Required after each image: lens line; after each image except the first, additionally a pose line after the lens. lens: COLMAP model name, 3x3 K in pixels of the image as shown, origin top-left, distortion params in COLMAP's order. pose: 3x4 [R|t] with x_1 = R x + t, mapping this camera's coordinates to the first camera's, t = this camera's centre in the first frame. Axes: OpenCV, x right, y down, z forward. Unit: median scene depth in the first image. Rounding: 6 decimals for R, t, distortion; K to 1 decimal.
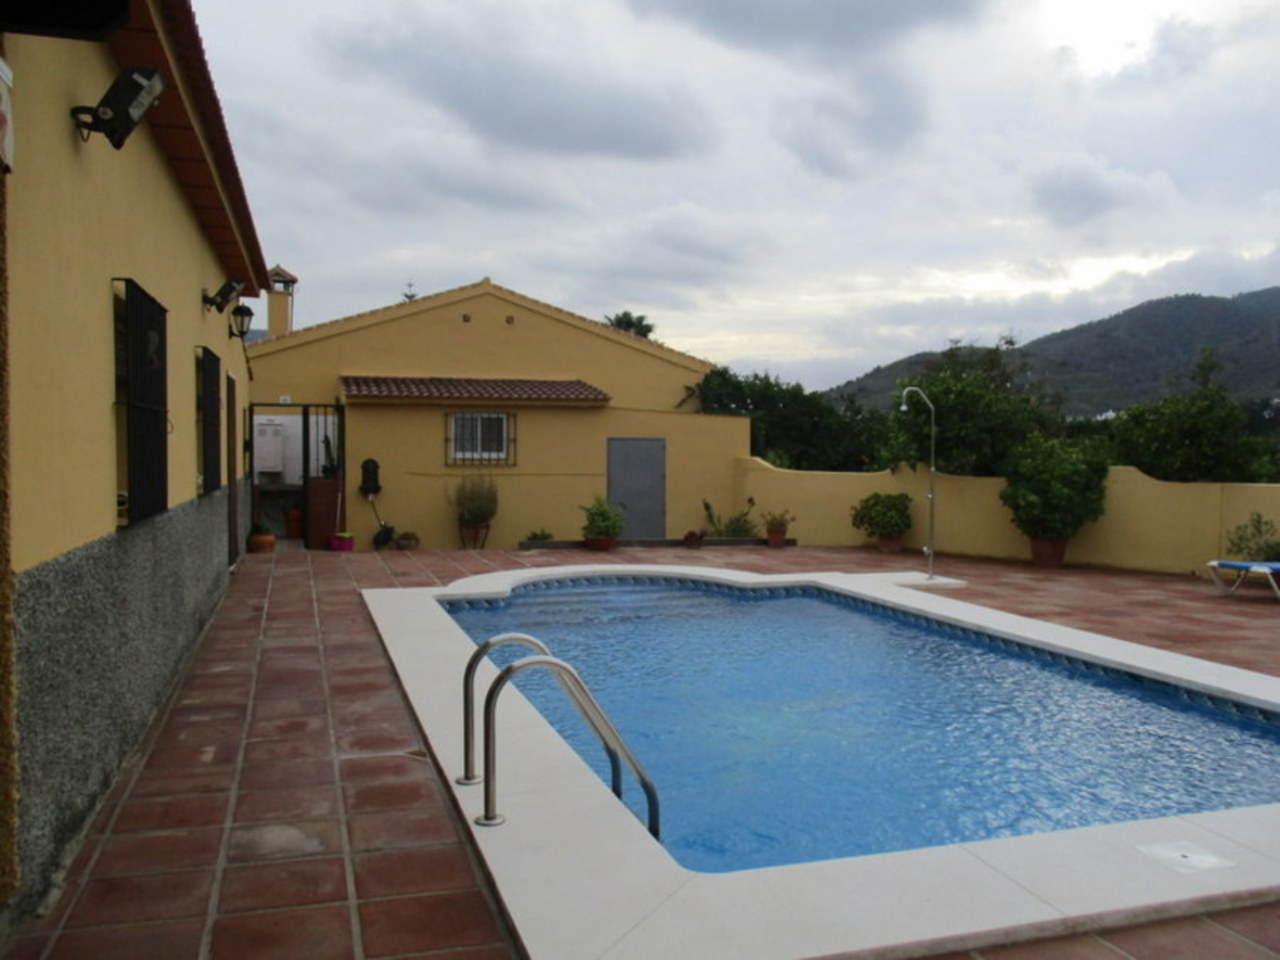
lens RADIAL K [[1077.2, 0, 640.0], [0, 1077.2, 480.0], [0, 0, 1]] dist [0.002208, -0.002523]
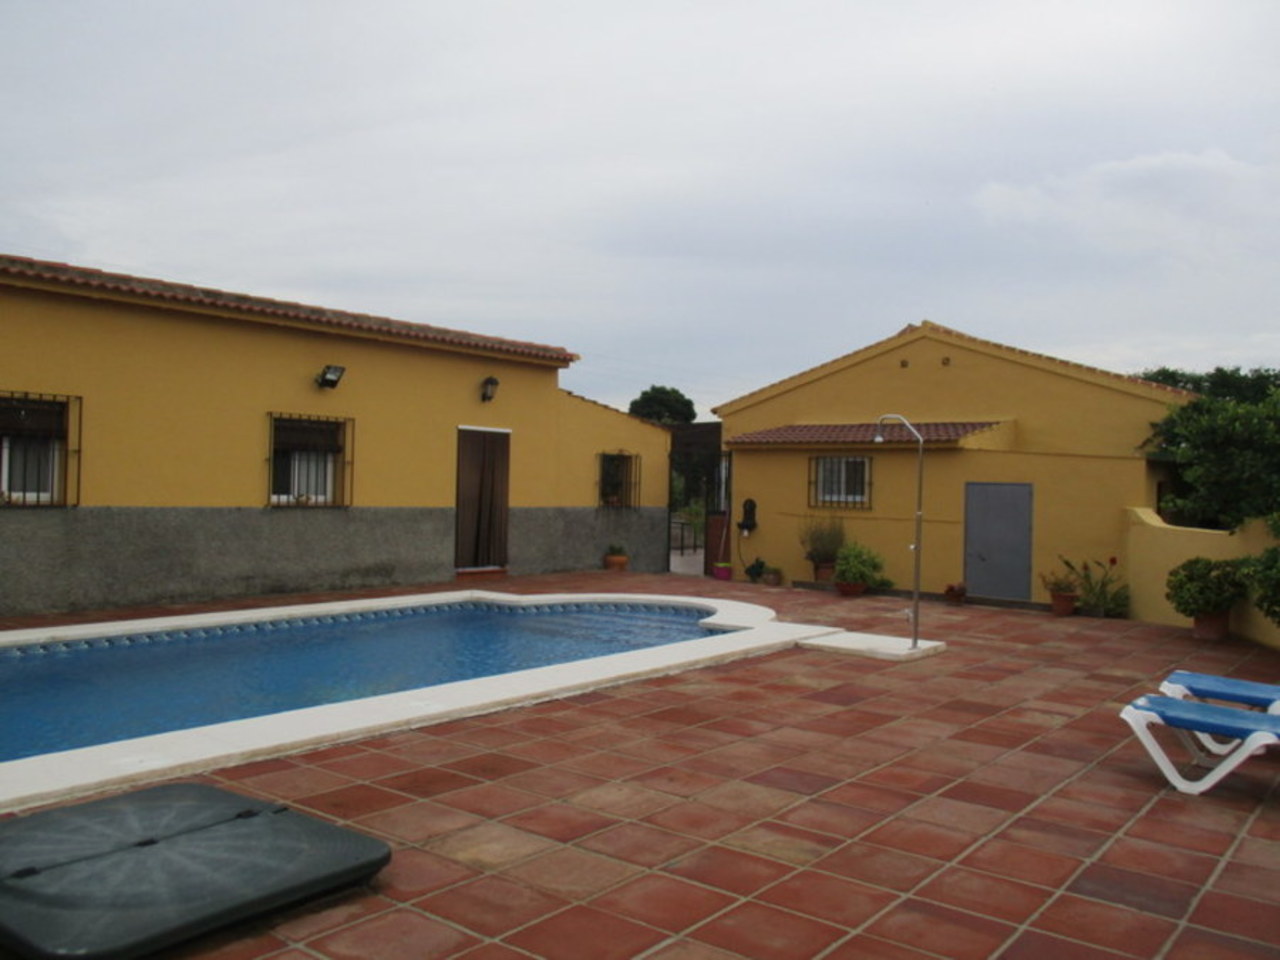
lens RADIAL K [[1077.2, 0, 640.0], [0, 1077.2, 480.0], [0, 0, 1]] dist [0.002208, -0.002523]
pose [[0.571206, 0.003391, -0.820800, 0.575729], [-0.052385, 0.998103, -0.032332, 0.002960], [0.819133, 0.061466, 0.570300, 0.261581]]
